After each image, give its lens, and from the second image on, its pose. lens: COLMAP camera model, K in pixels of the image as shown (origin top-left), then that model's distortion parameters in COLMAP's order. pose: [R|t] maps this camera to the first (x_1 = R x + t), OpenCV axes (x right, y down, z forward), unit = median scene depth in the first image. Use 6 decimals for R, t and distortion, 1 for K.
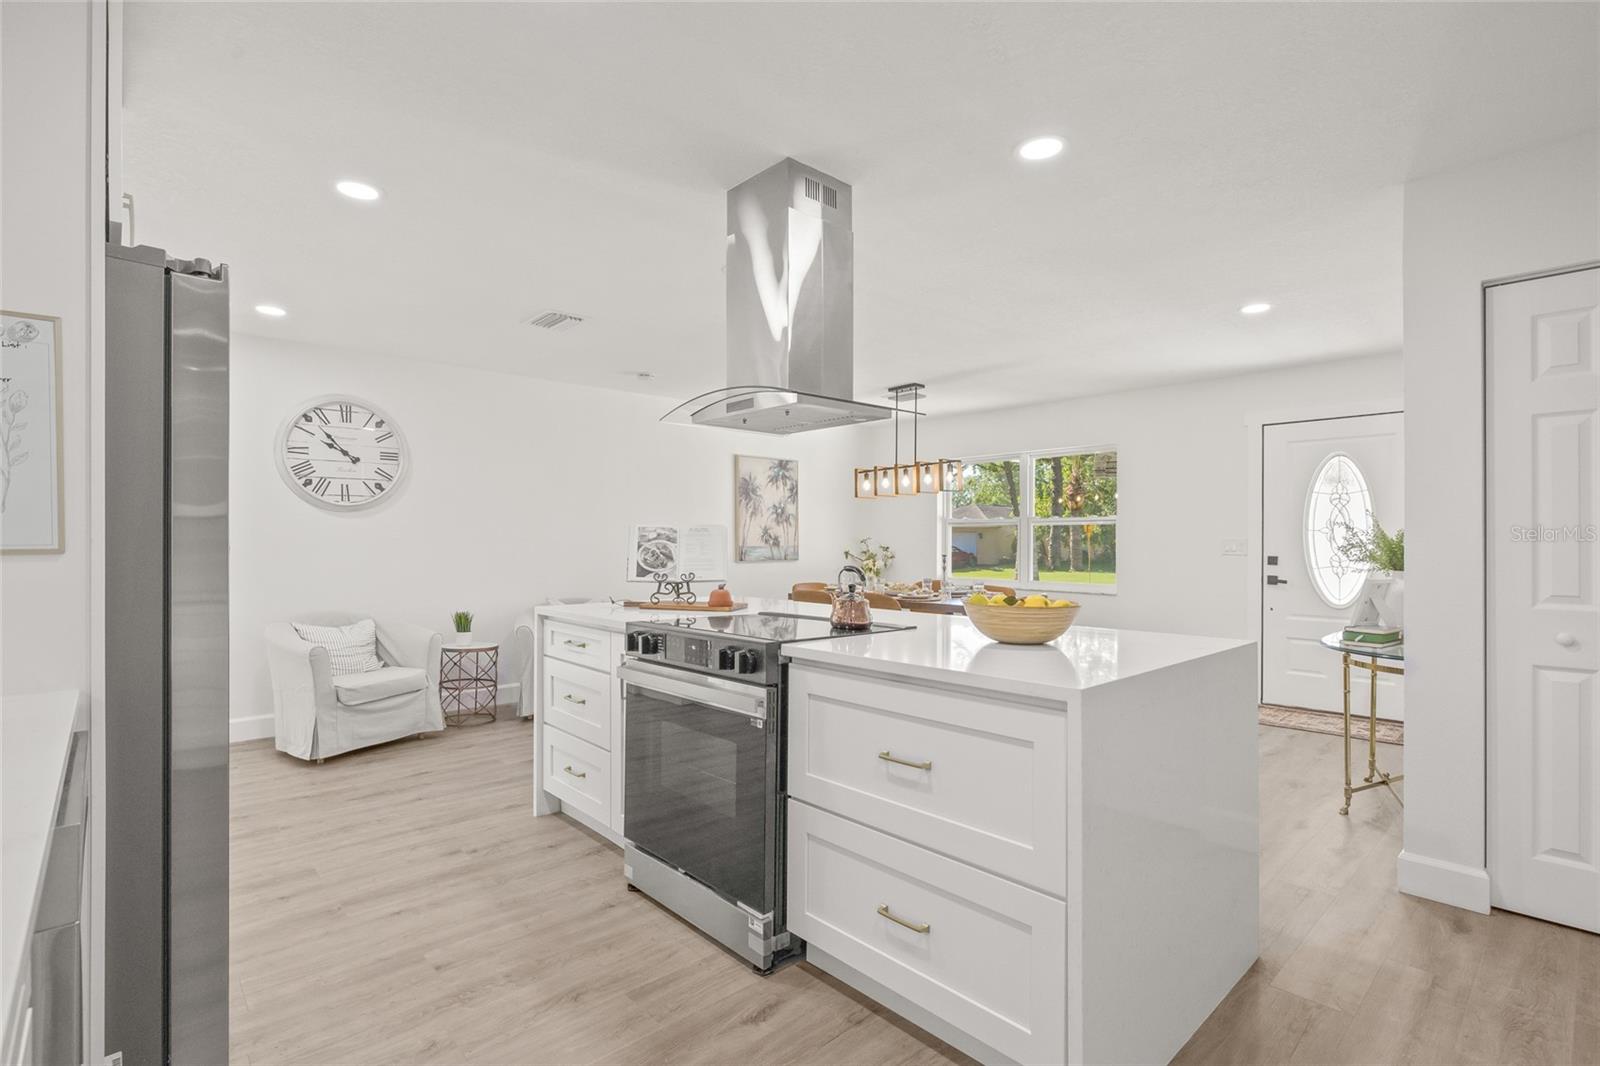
lens RADIAL K [[752.0, 0, 804.0], [0, 752.0, 539.0], [0, 0, 1]] dist [-0.003259, 0.000556]
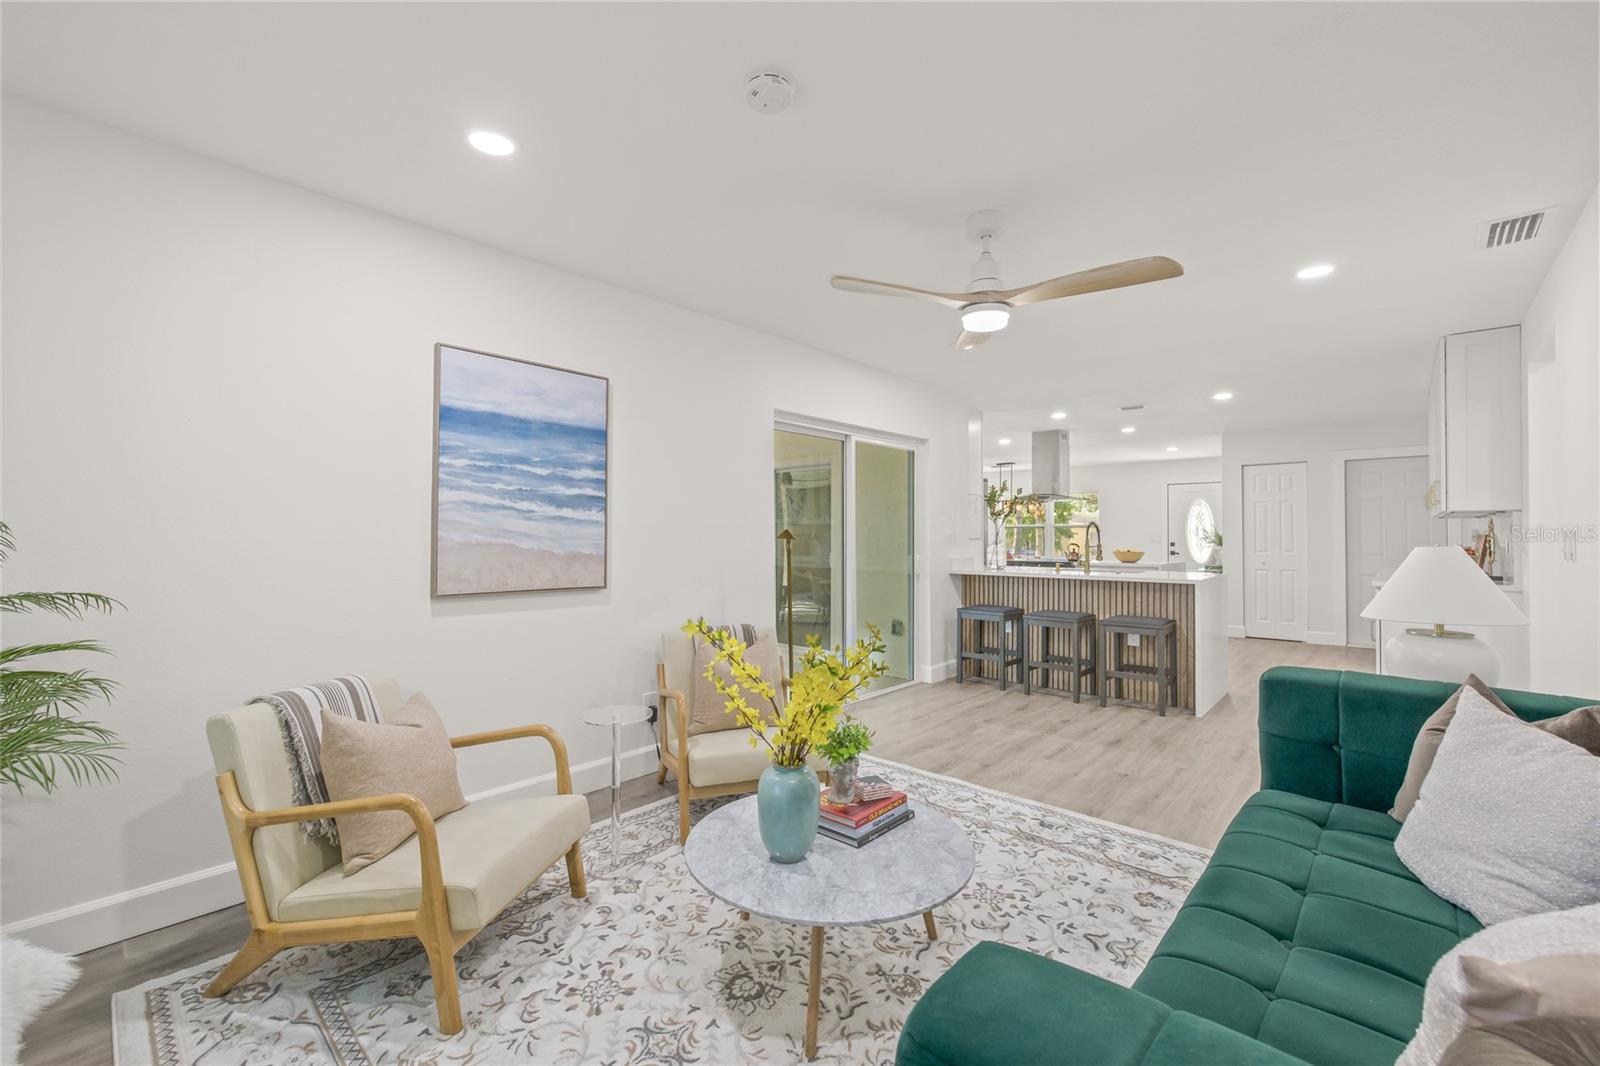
lens RADIAL K [[673.4, 0, 793.7], [0, 673.4, 534.1], [0, 0, 1]] dist [-0.000901, 0.000081]
pose [[0.995951, -0.004177, 0.089795, -0.769552], [0.004330, 0.999989, -0.001517, -0.004658], [-0.089788, 0.001900, 0.995959, -1.016836]]
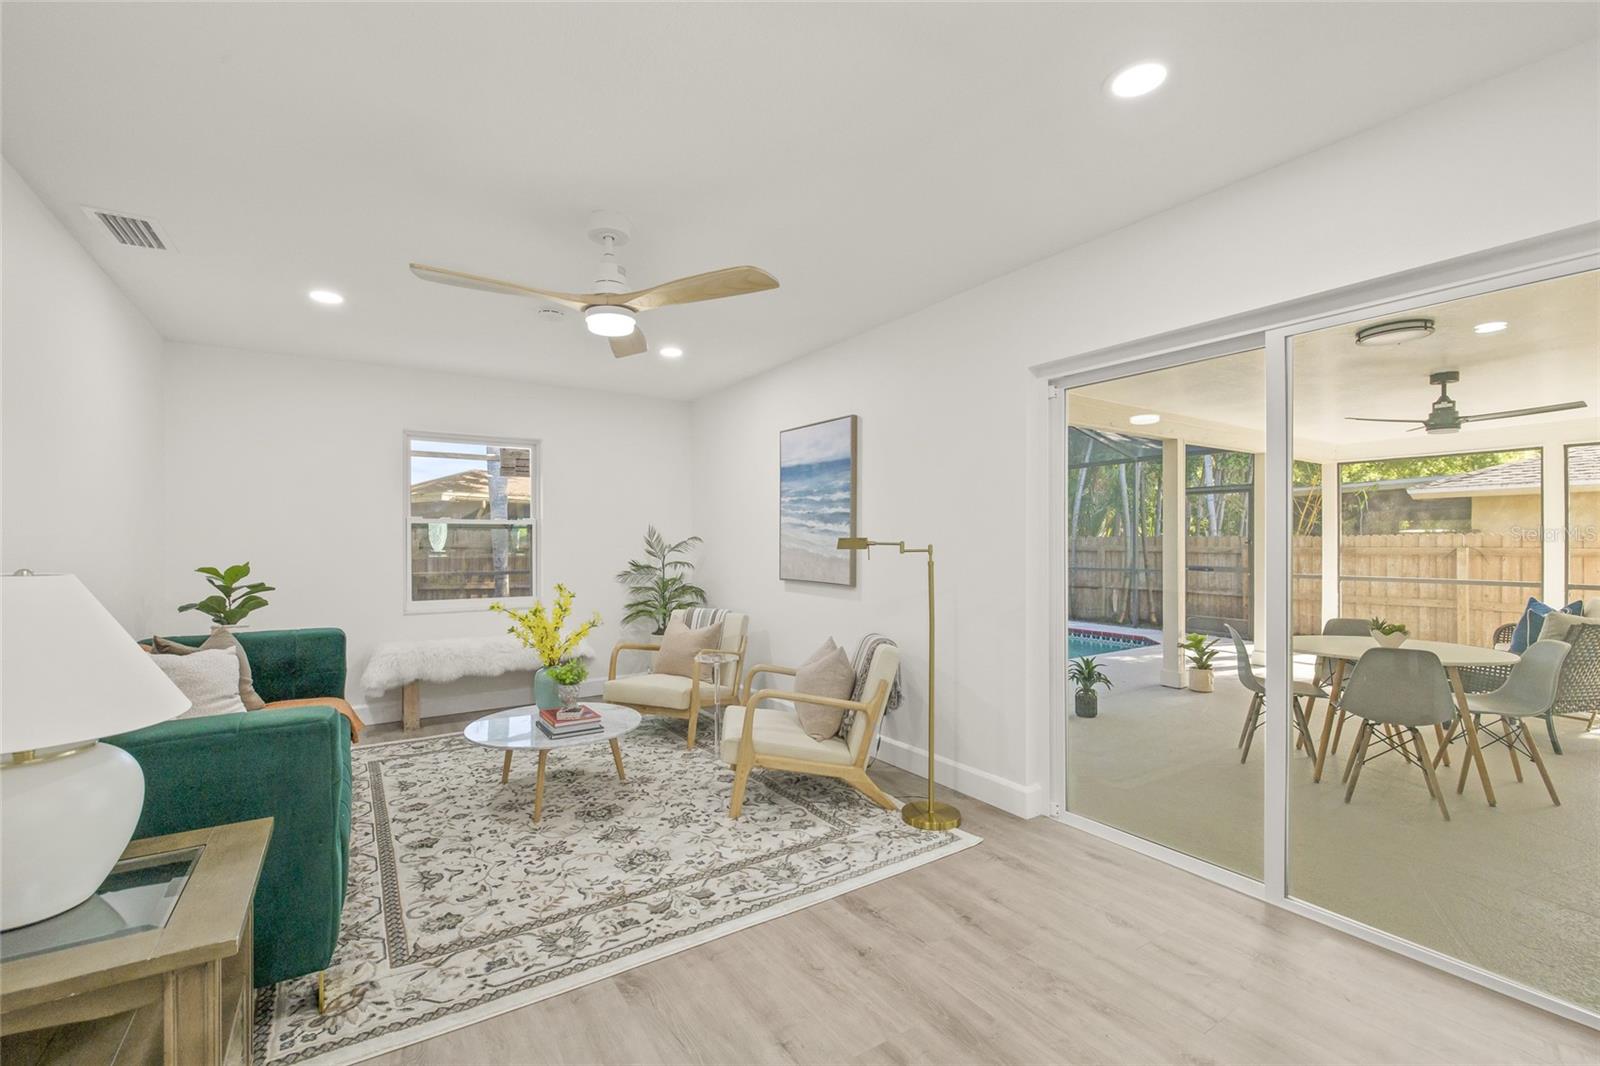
lens RADIAL K [[676.5, 0, 795.2], [0, 676.5, 537.9], [0, 0, 1]] dist [0.004369, 0.000845]
pose [[-0.155795, -0.008277, -0.987755, -0.085706], [0.003216, 0.999955, -0.008887, -0.004936], [0.987784, -0.004561, -0.155762, -0.291428]]
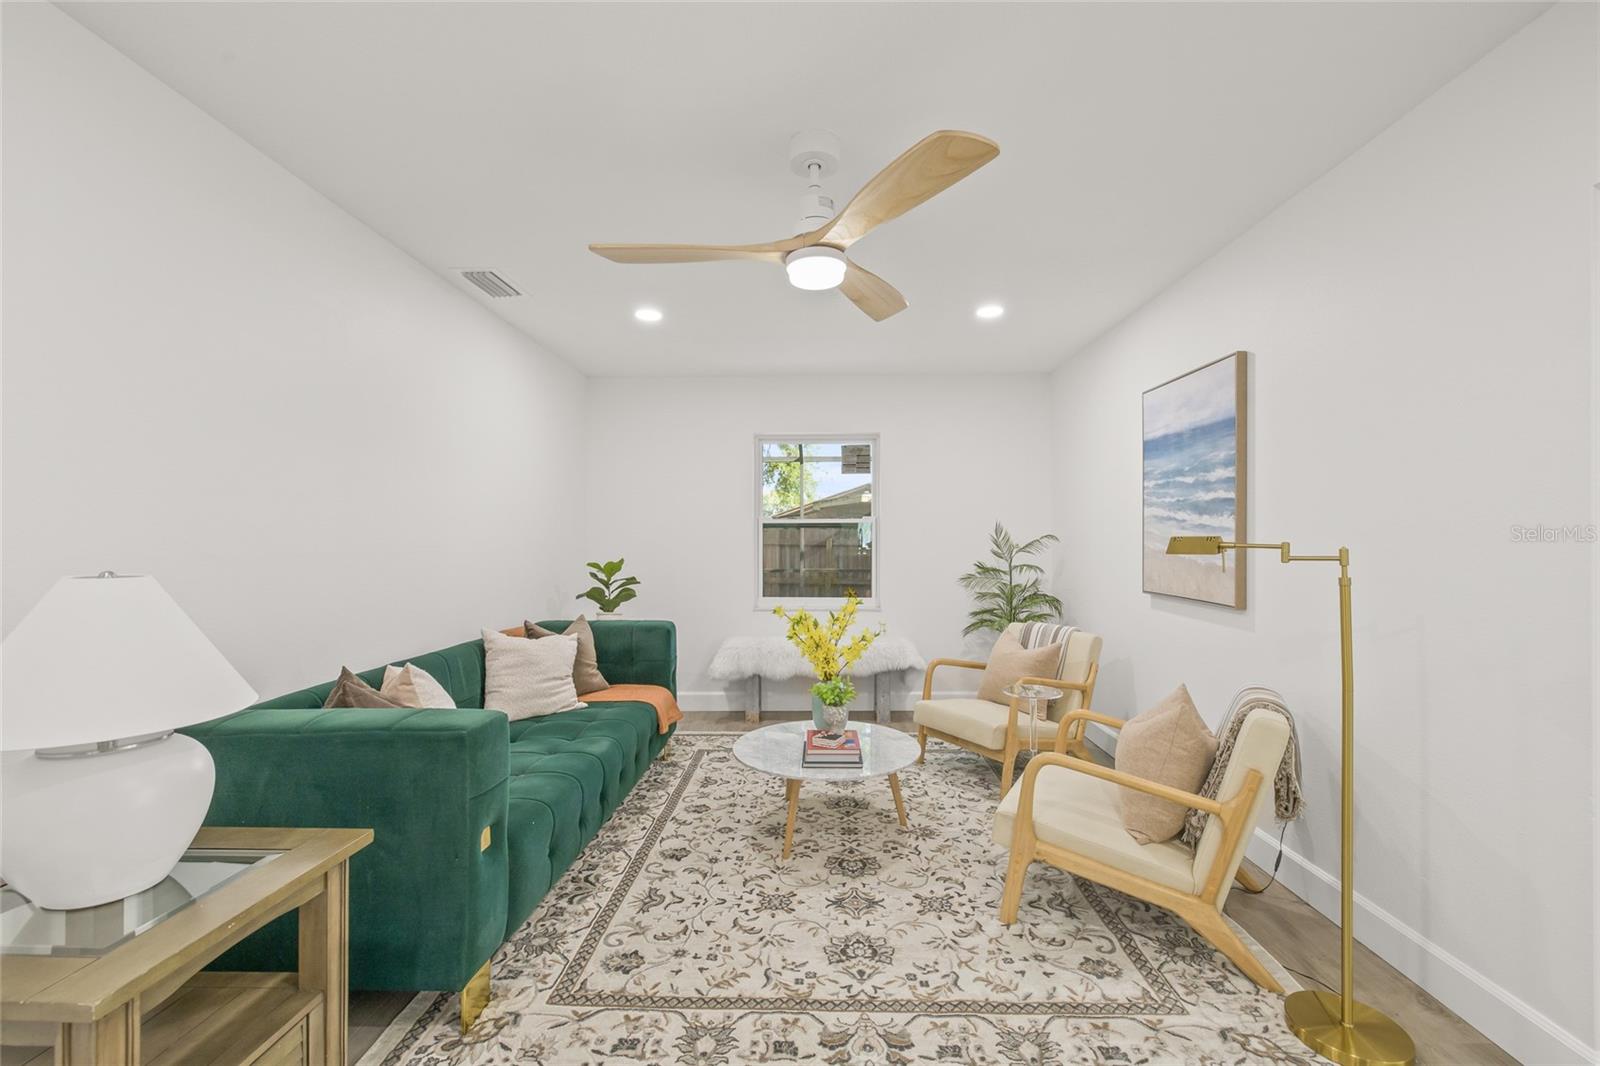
lens RADIAL K [[681.4, 0, 820.5], [0, 681.4, 533.7], [0, 0, 1]] dist [0.002568, 0.000381]
pose [[-0.680987, -0.008180, -0.732249, -0.270244], [0.001769, 0.999916, -0.012816, -0.007434], [0.732293, -0.010022, -0.680916, -0.224468]]
